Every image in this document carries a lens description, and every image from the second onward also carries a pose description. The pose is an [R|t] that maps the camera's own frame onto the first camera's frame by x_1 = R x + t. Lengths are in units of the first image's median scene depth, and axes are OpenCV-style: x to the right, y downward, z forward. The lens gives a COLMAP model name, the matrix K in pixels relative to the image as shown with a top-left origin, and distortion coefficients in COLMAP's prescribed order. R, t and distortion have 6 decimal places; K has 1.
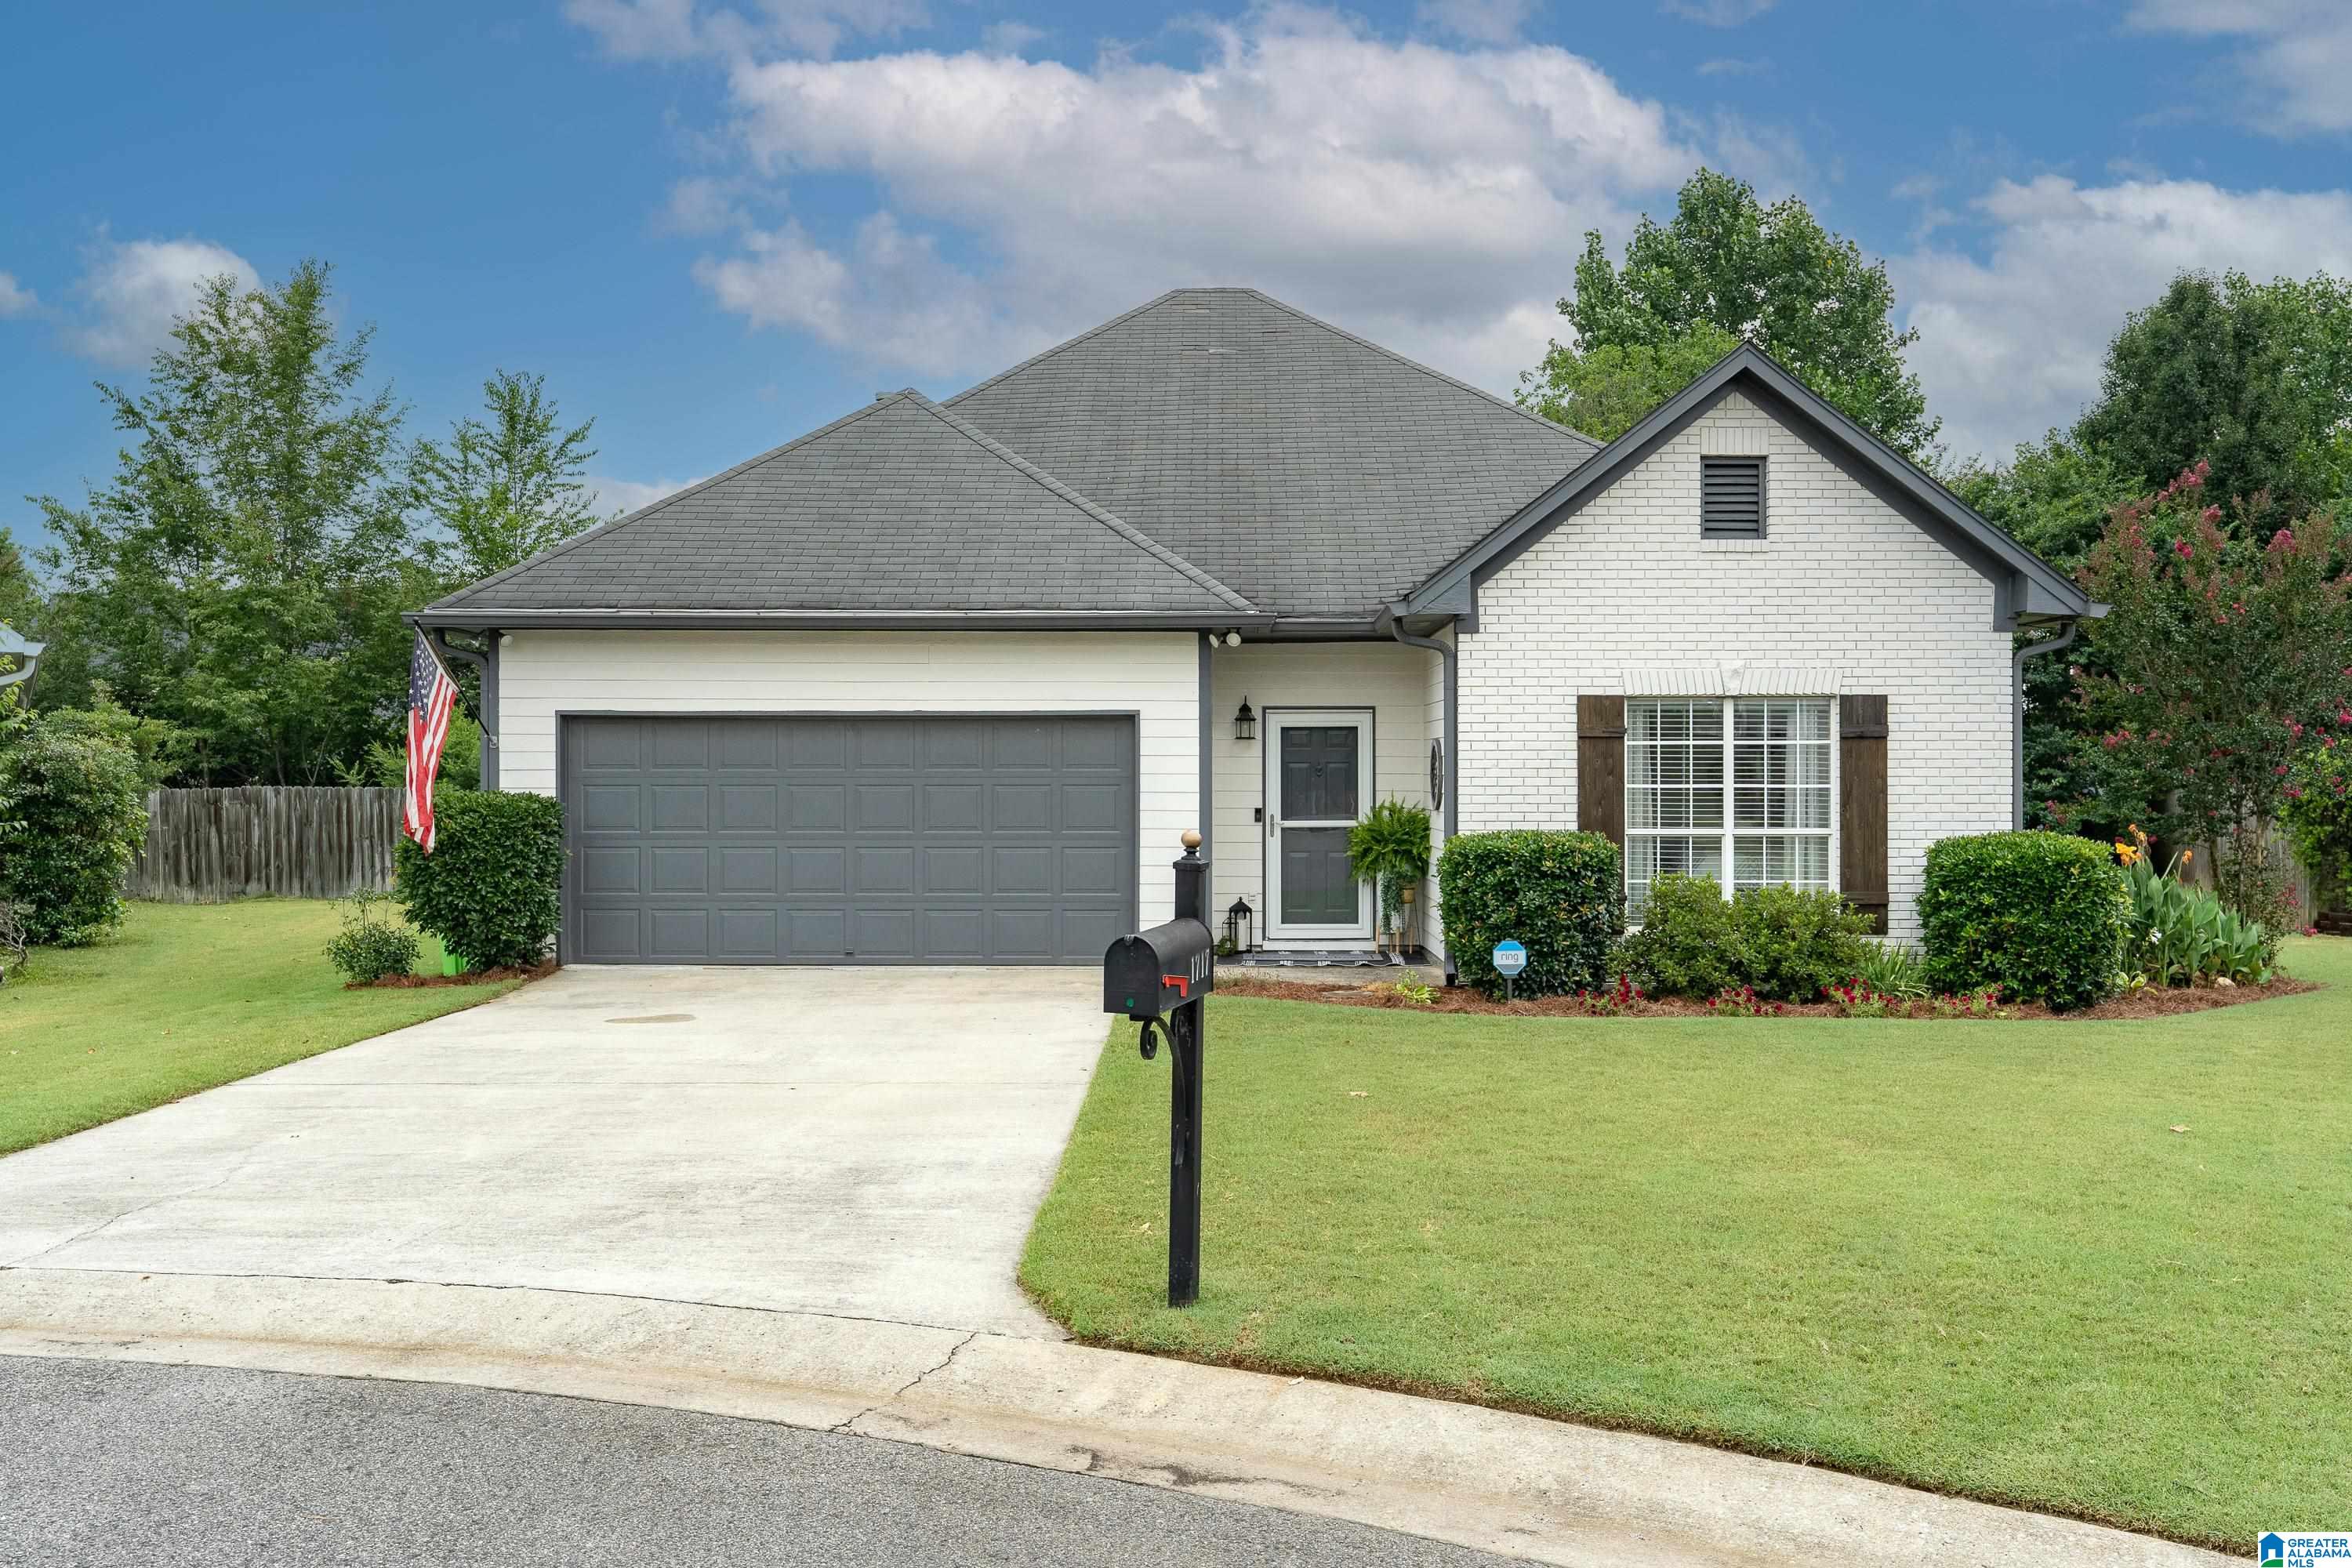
lens RADIAL K [[1961.8, 0, 1174.1], [0, 1961.8, 786.7], [0, 0, 1]] dist [0.003779, -0.005879]
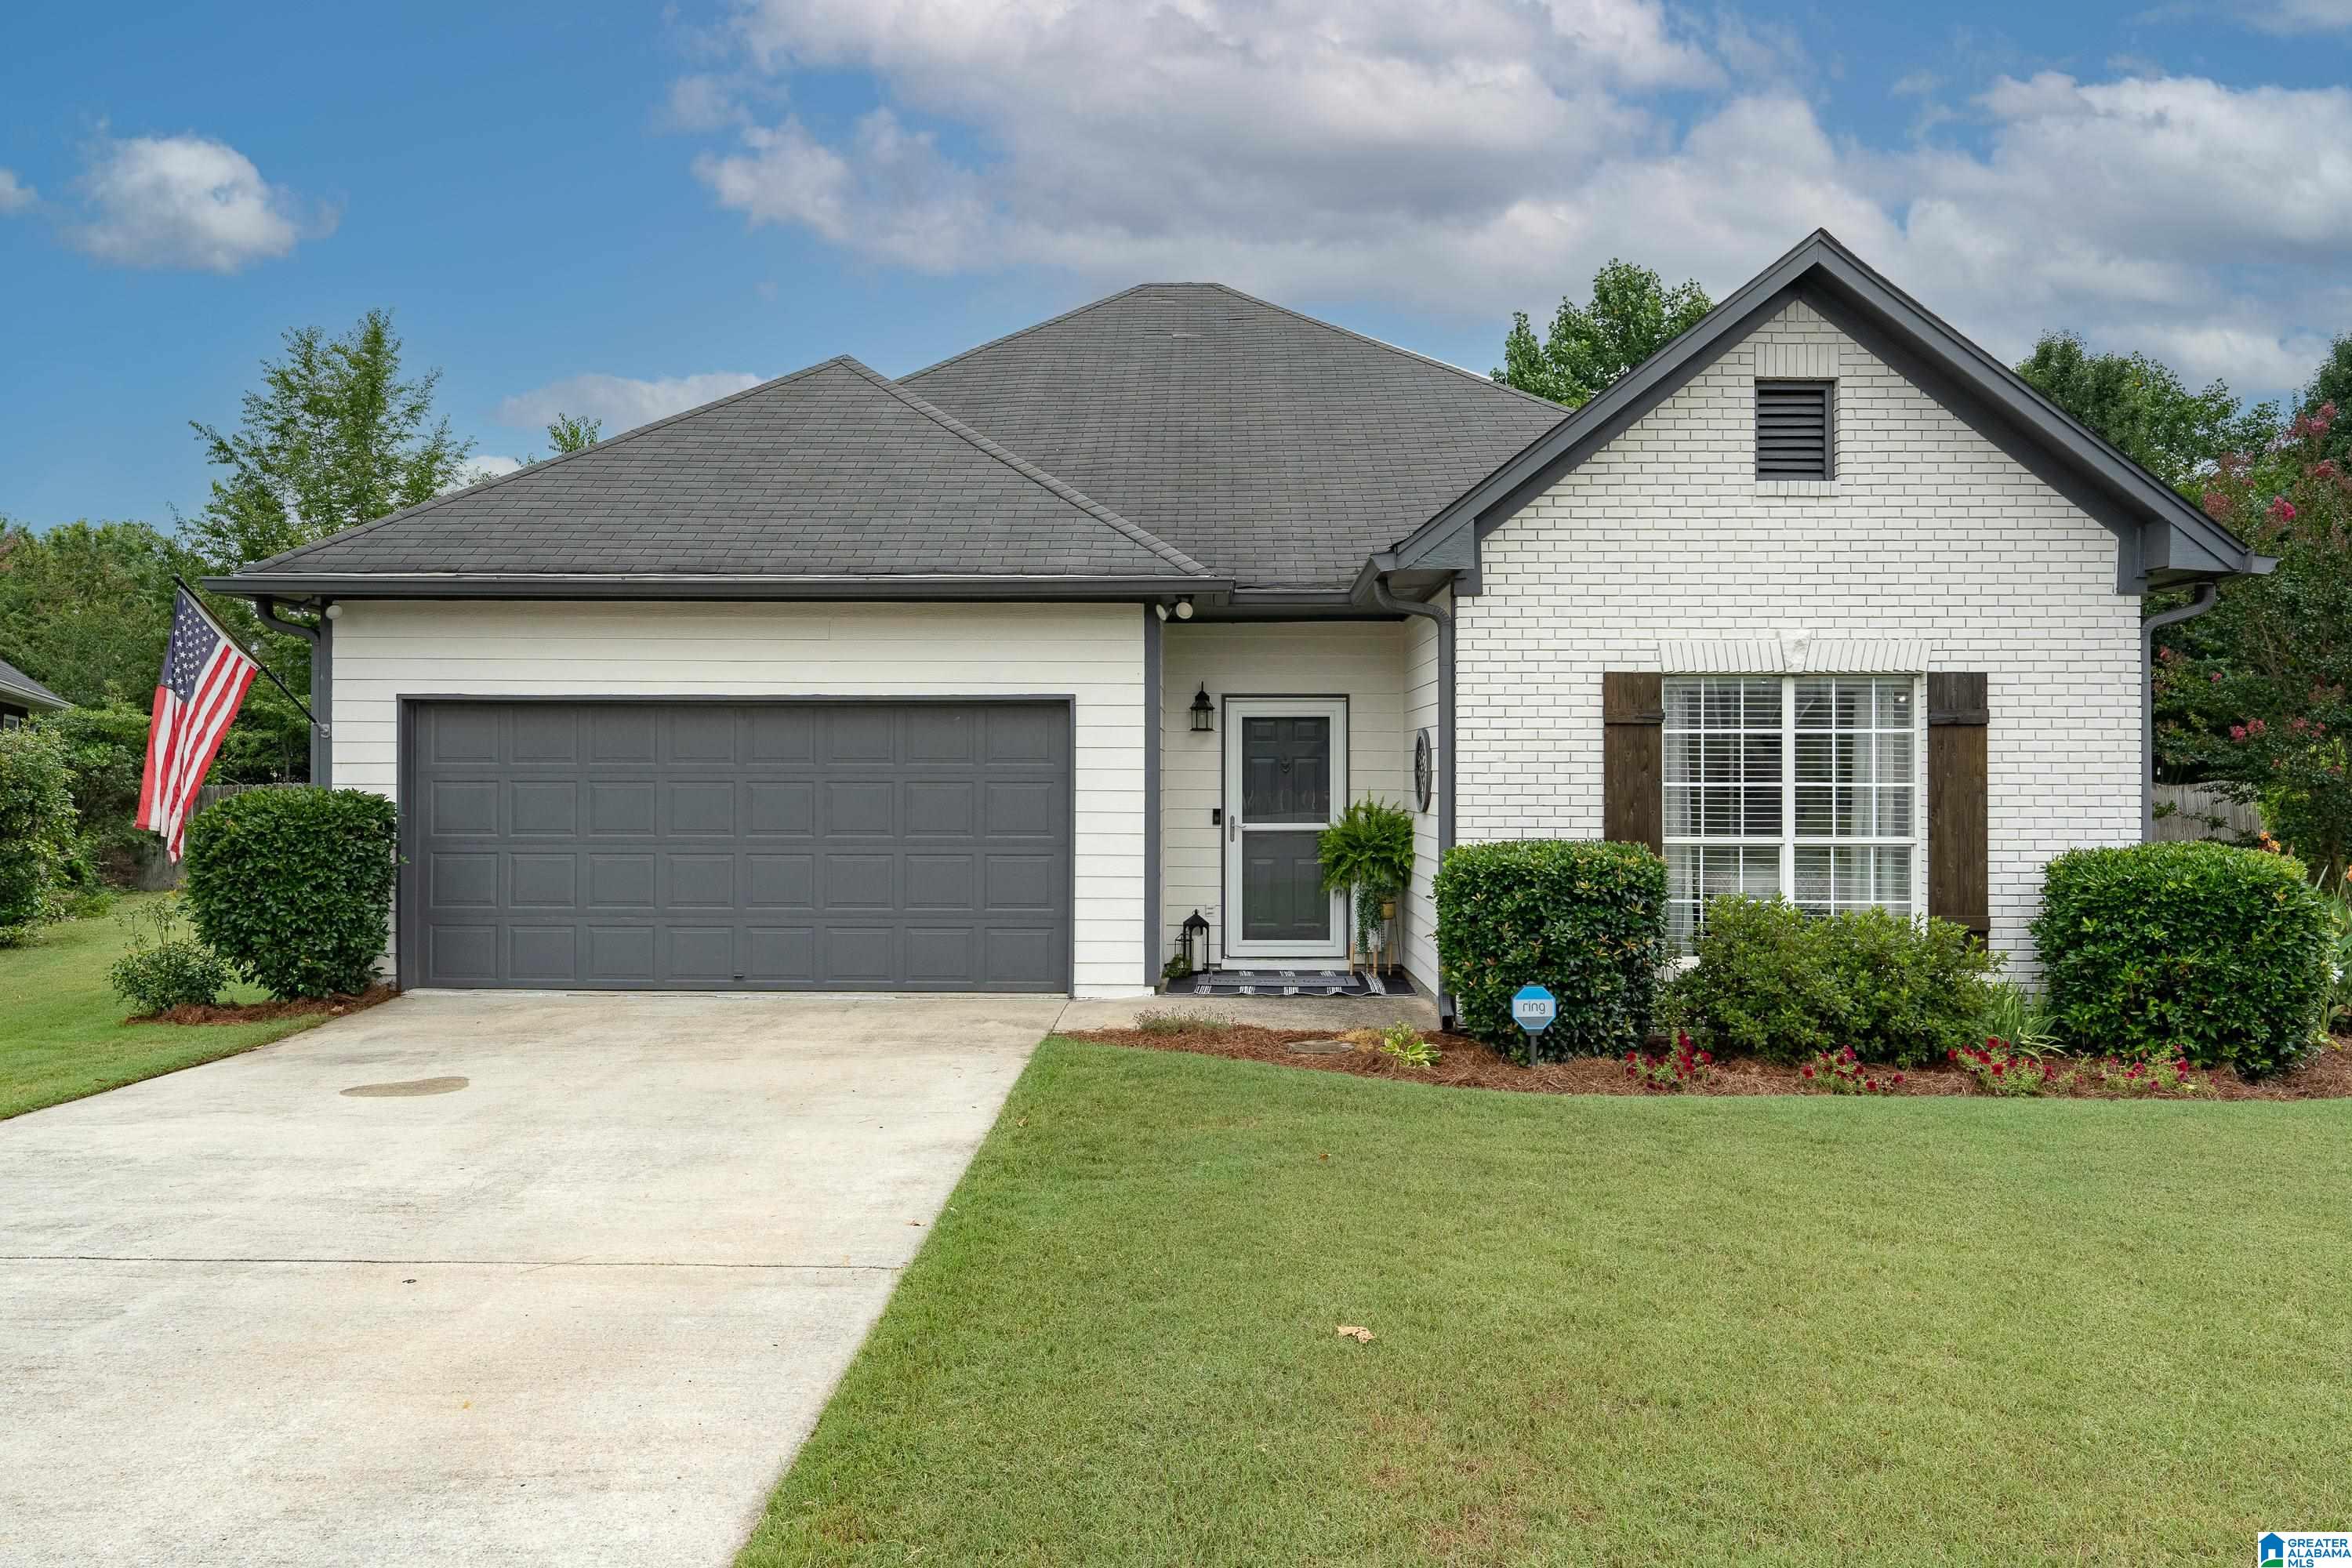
lens RADIAL K [[1500.7, 0, 1177.7], [0, 1500.7, 778.2], [0, 0, 1]] dist [-0.004231, 0.000429]
pose [[0.999996, 0.002102, 0.001733, 0.028027], [-0.002093, 0.999983, -0.005369, 0.000830], [-0.001744, 0.005365, 0.999984, 0.375480]]
